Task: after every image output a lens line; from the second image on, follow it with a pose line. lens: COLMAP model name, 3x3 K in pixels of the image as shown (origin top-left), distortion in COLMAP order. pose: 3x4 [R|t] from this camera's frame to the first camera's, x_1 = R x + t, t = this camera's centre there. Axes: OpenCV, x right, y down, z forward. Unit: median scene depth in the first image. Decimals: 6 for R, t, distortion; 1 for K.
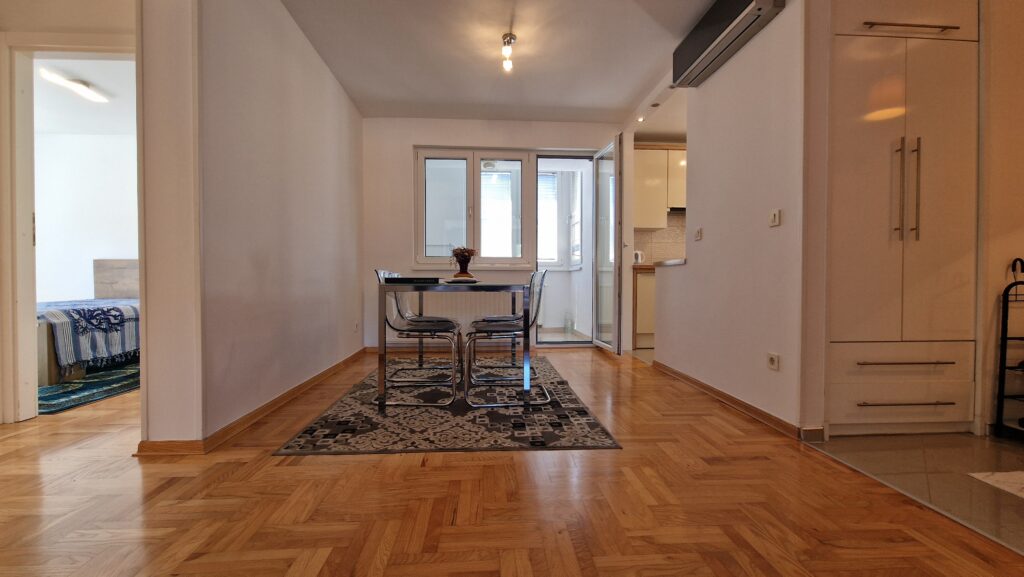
lens RADIAL K [[419.5, 0, 512.7], [0, 419.5, 290.3], [0, 0, 1]] dist [0.000417, -0.002341]
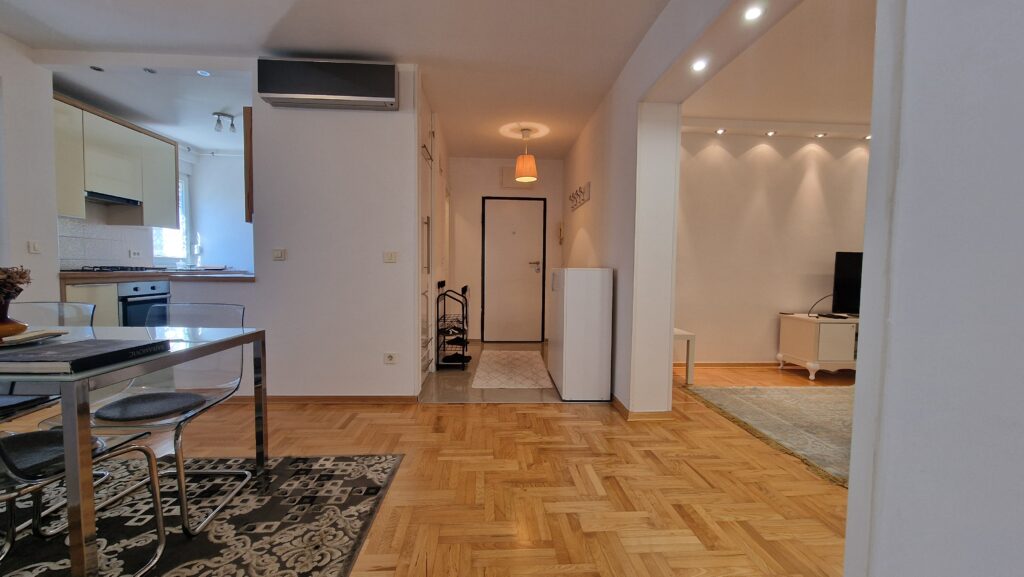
lens RADIAL K [[419.5, 0, 510.0], [0, 419.5, 289.8], [0, 0, 1]] dist [0.000417, -0.002341]
pose [[0.006118, -0.051877, 0.998635, -0.853563], [0.007480, 0.998628, 0.051831, -0.142950], [-0.999953, 0.007153, 0.006498, 0.646093]]
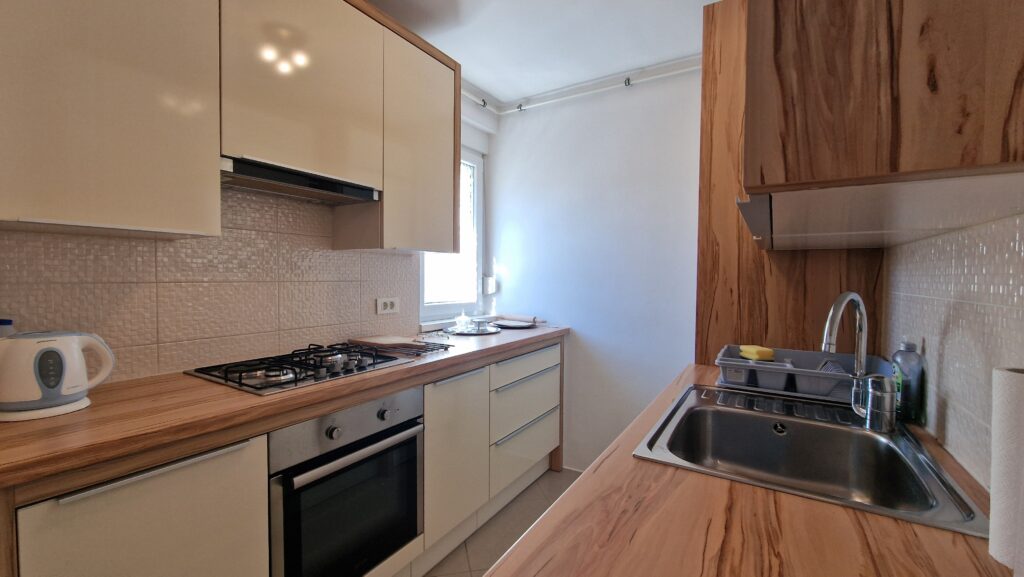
lens RADIAL K [[419.5, 0, 512.3], [0, 419.5, 290.7], [0, 0, 1]] dist [0.000417, -0.002341]
pose [[0.582488, -0.023270, 0.812506, 0.641944], [0.007327, 0.999700, 0.023379, -0.292770], [-0.812806, -0.007665, 0.582484, 1.725353]]
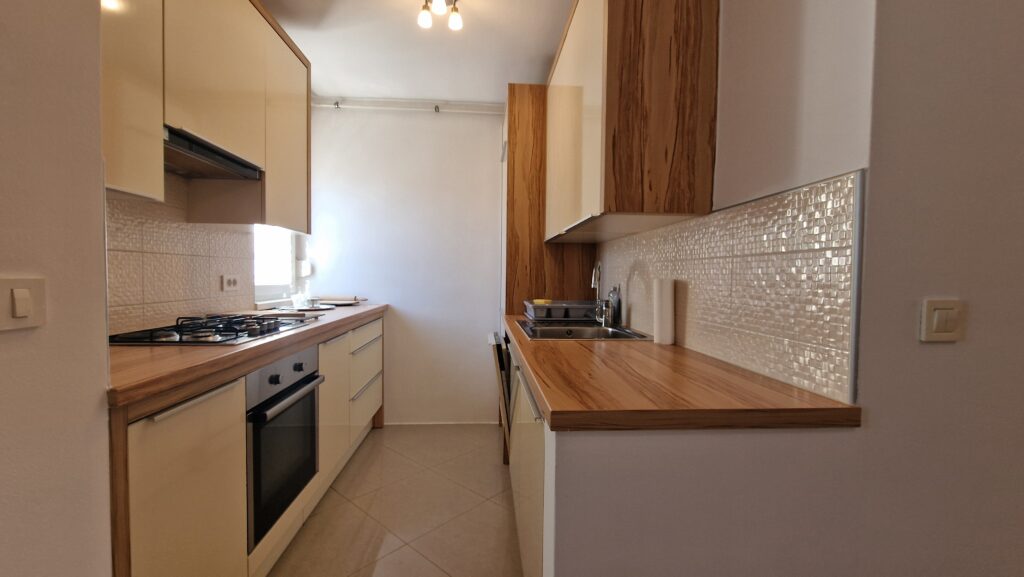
lens RADIAL K [[419.5, 0, 514.2], [0, 419.5, 289.0], [0, 0, 1]] dist [0.000417, -0.002341]
pose [[-0.009968, -0.032135, 0.999434, 0.250005], [0.008068, 0.999448, 0.032216, -0.244555], [-0.999918, 0.008384, -0.009703, 1.901073]]
